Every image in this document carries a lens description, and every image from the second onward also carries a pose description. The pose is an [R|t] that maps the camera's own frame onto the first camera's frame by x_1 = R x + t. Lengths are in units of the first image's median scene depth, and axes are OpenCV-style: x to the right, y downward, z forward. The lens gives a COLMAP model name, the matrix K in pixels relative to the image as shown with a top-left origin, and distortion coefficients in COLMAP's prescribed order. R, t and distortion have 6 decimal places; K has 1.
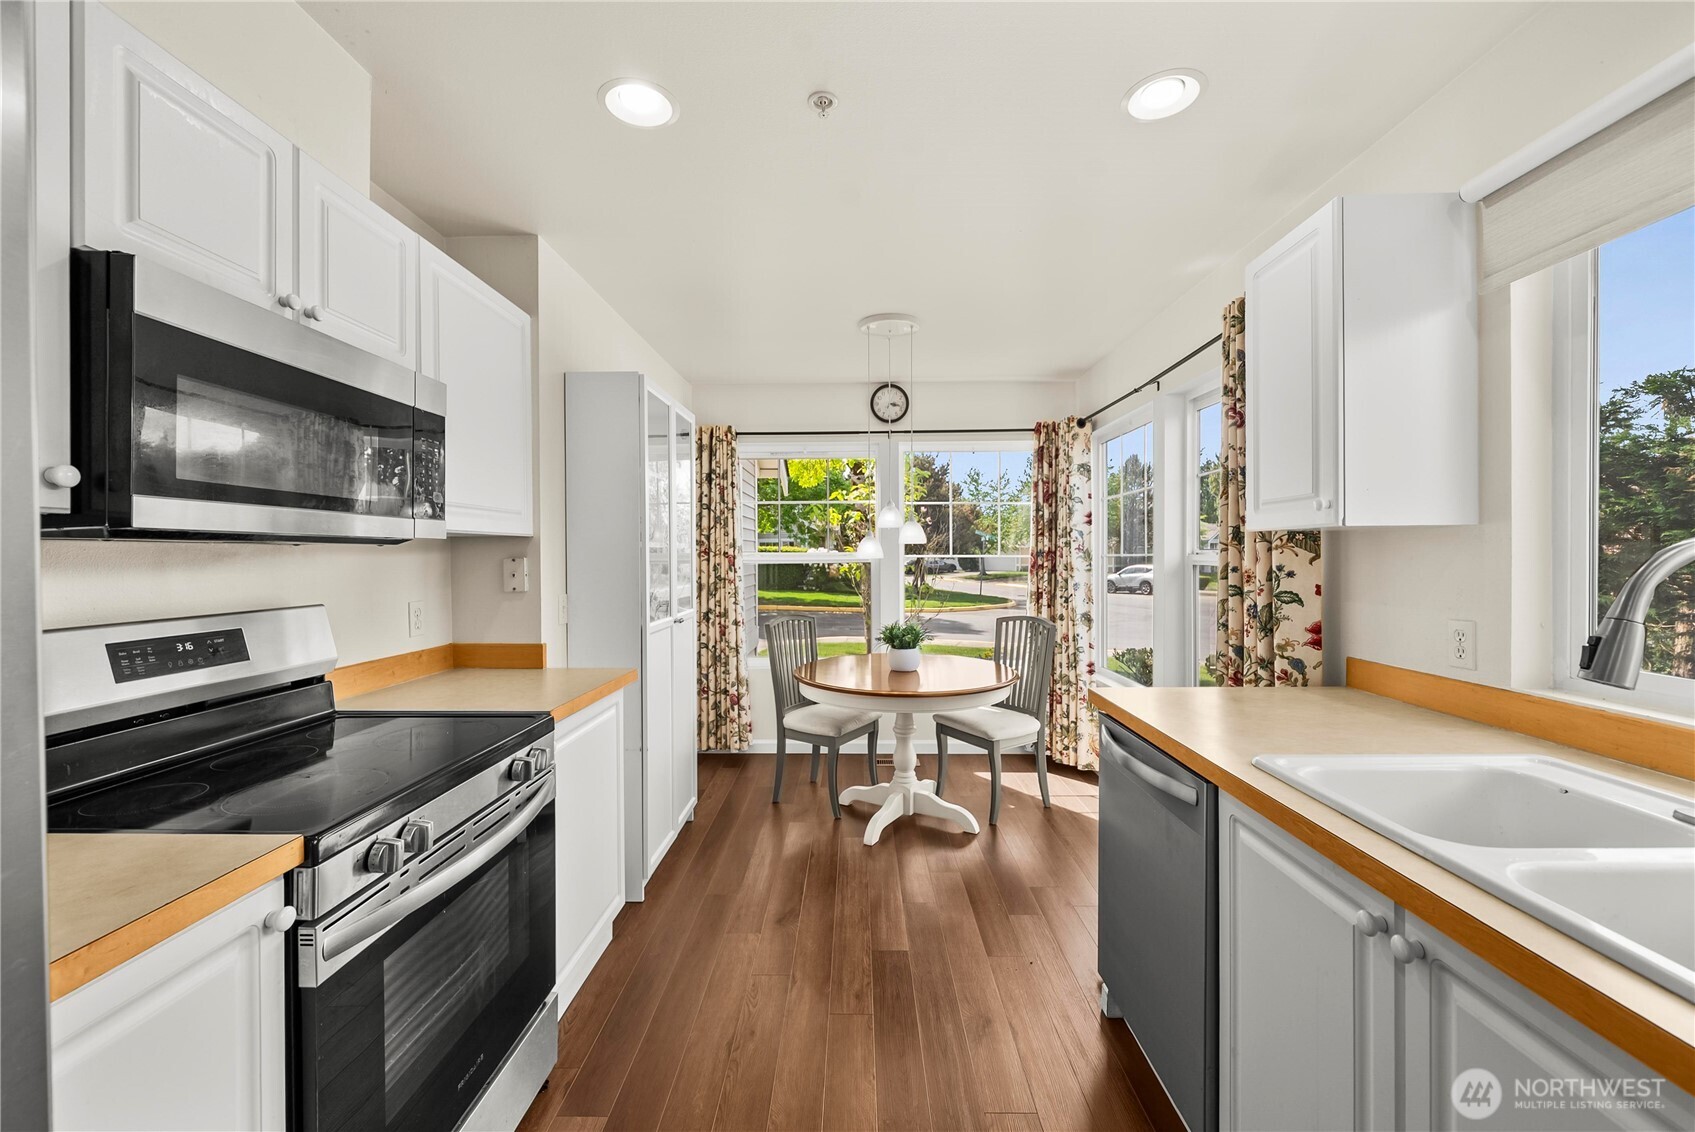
lens RADIAL K [[703.8, 0, 839.5], [0, 703.8, 554.7], [0, 0, 1]] dist [0.002165, 0.000178]
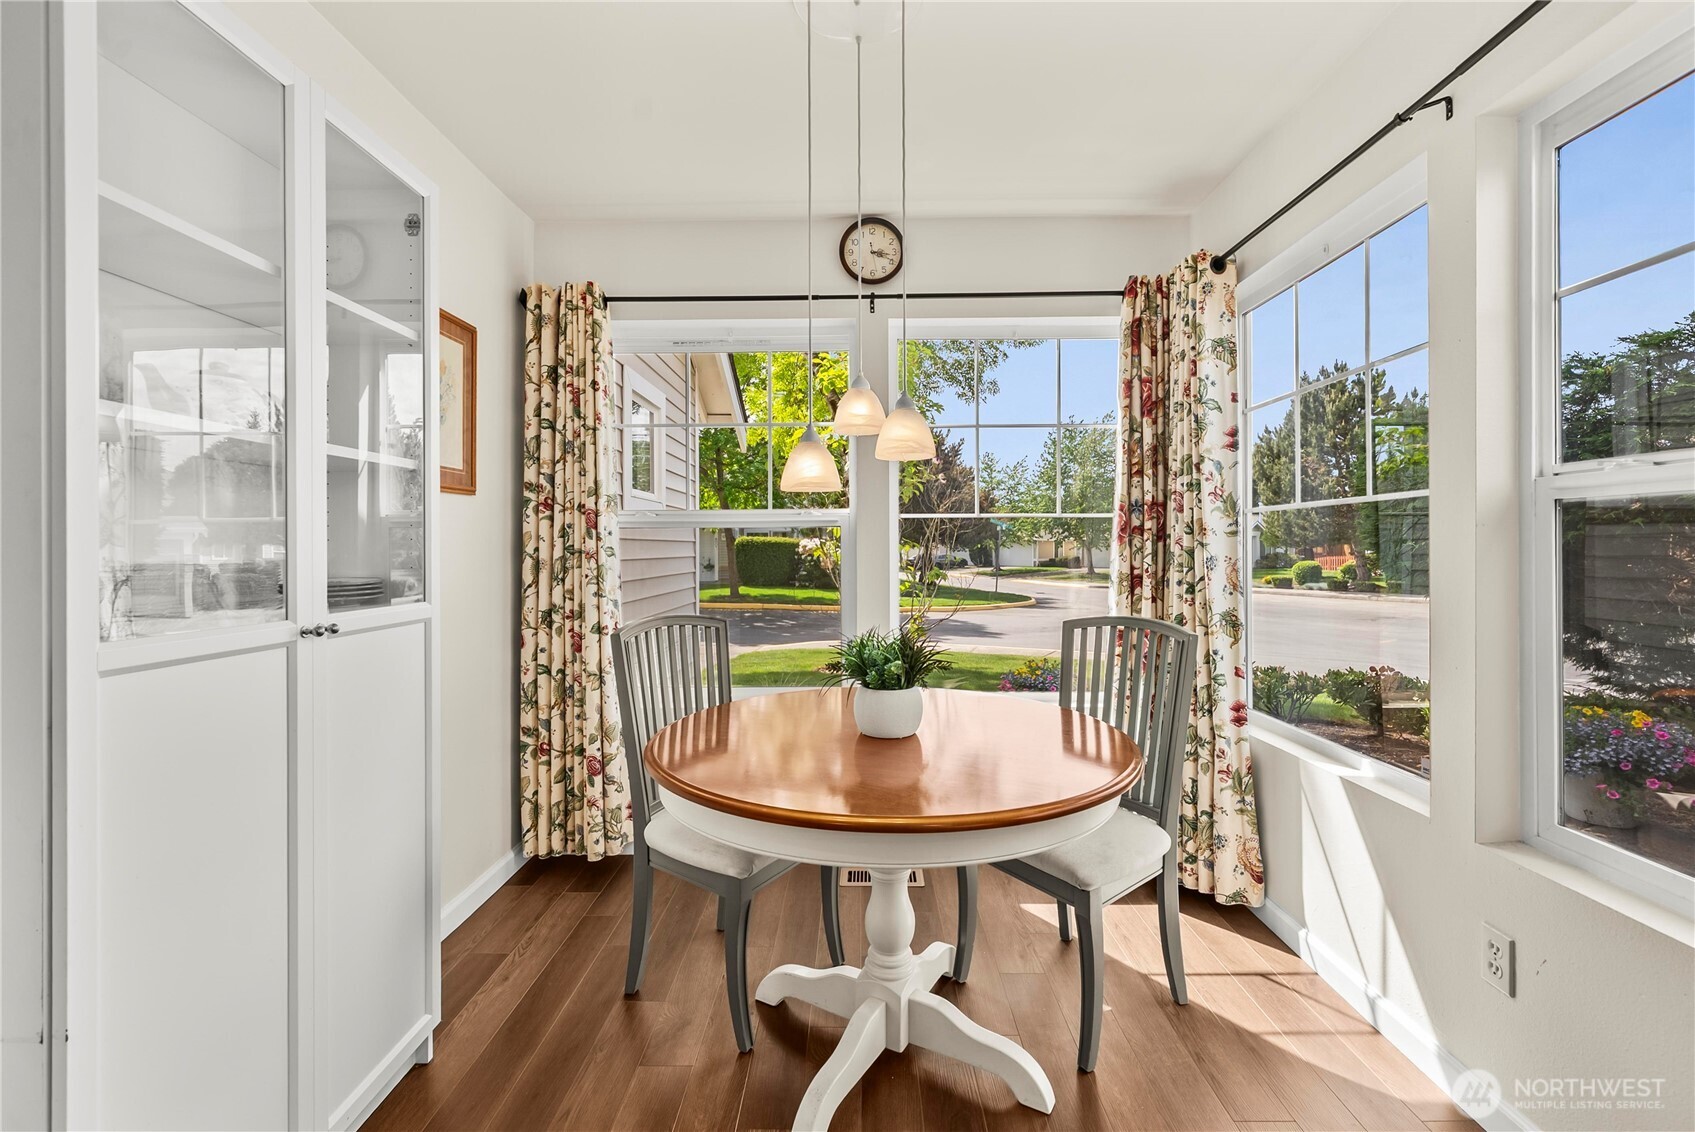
lens RADIAL K [[757.4, 0, 847.0], [0, 757.4, 543.7], [0, 0, 1]] dist [0.001392, 0.000341]
pose [[0.999974, 0.000891, 0.007214, 0.047485], [-0.000833, 0.999968, -0.007966, 0.032887], [-0.007221, 0.007959, 0.999942, 0.389199]]
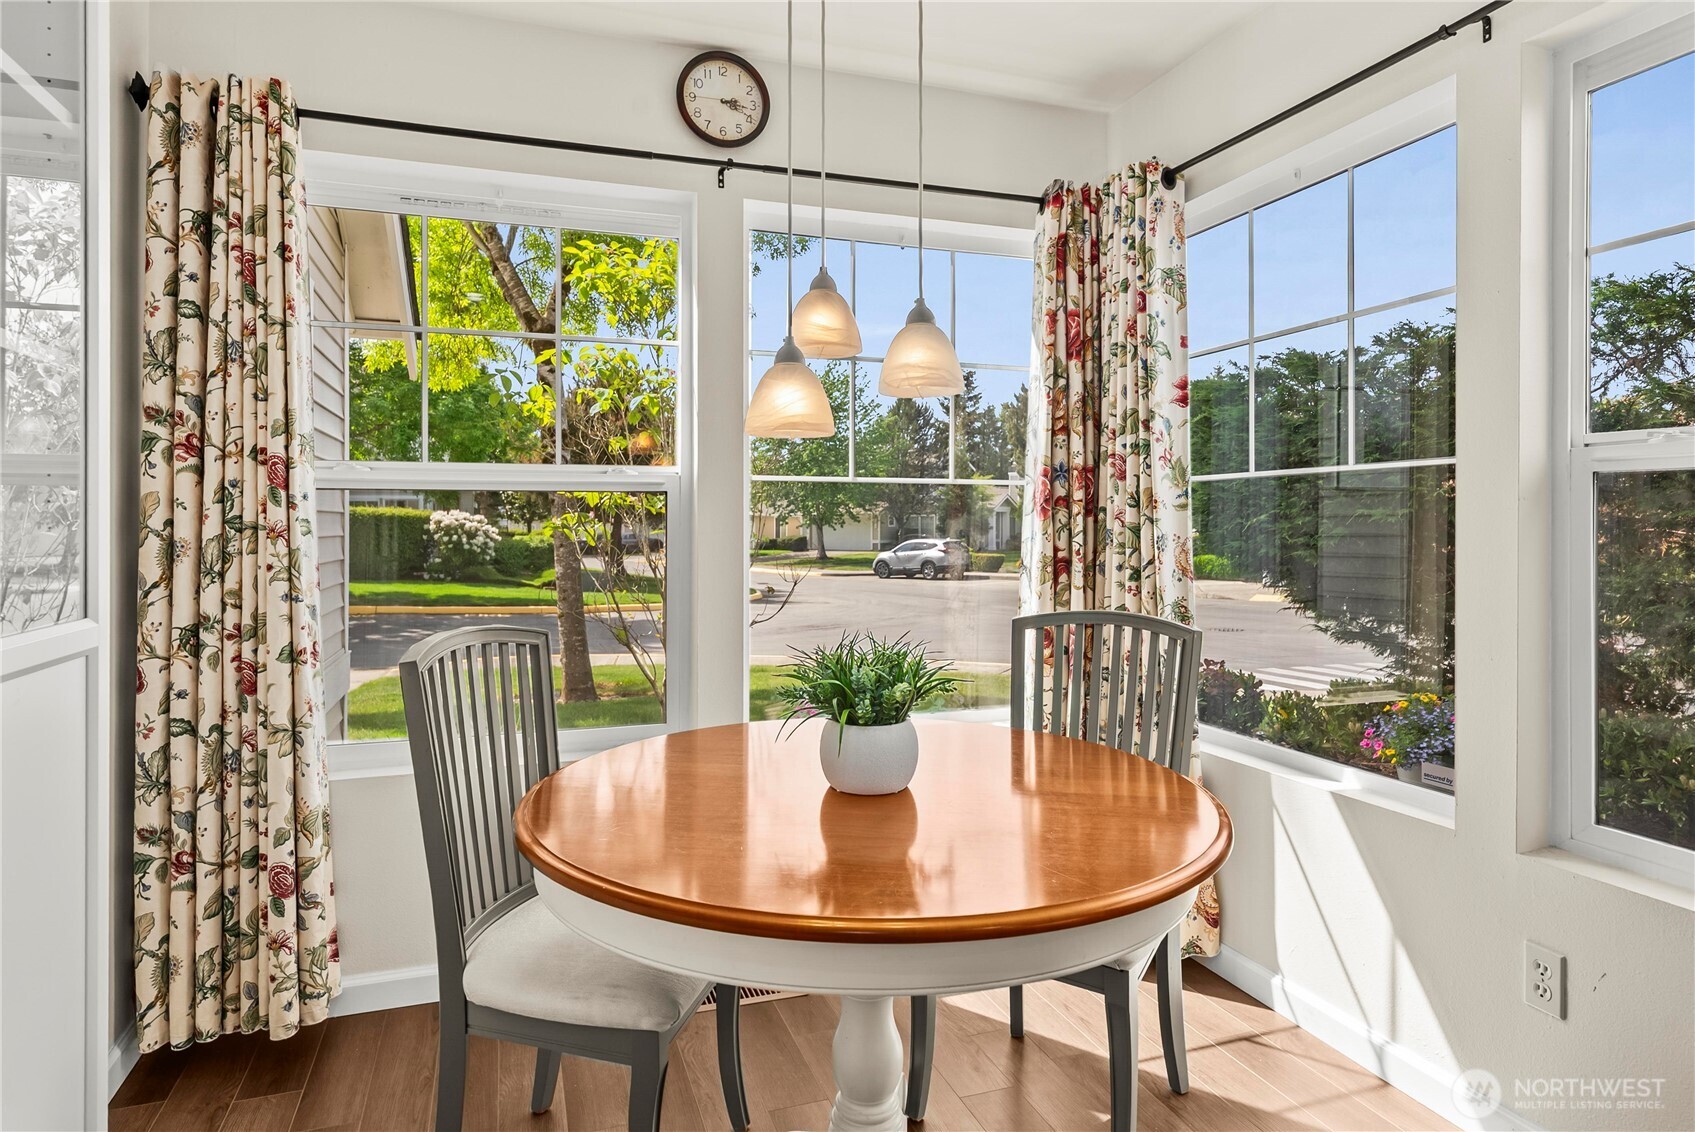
lens RADIAL K [[1004.2, 0, 853.6], [0, 1004.2, 520.4], [0, 0, 1]] dist [0.007690, -0.003769]
pose [[0.935951, 0.006001, 0.352079, -0.063811], [-0.003402, 0.999962, -0.008000, 0.034470], [-0.352113, 0.006290, 0.935936, 0.444089]]
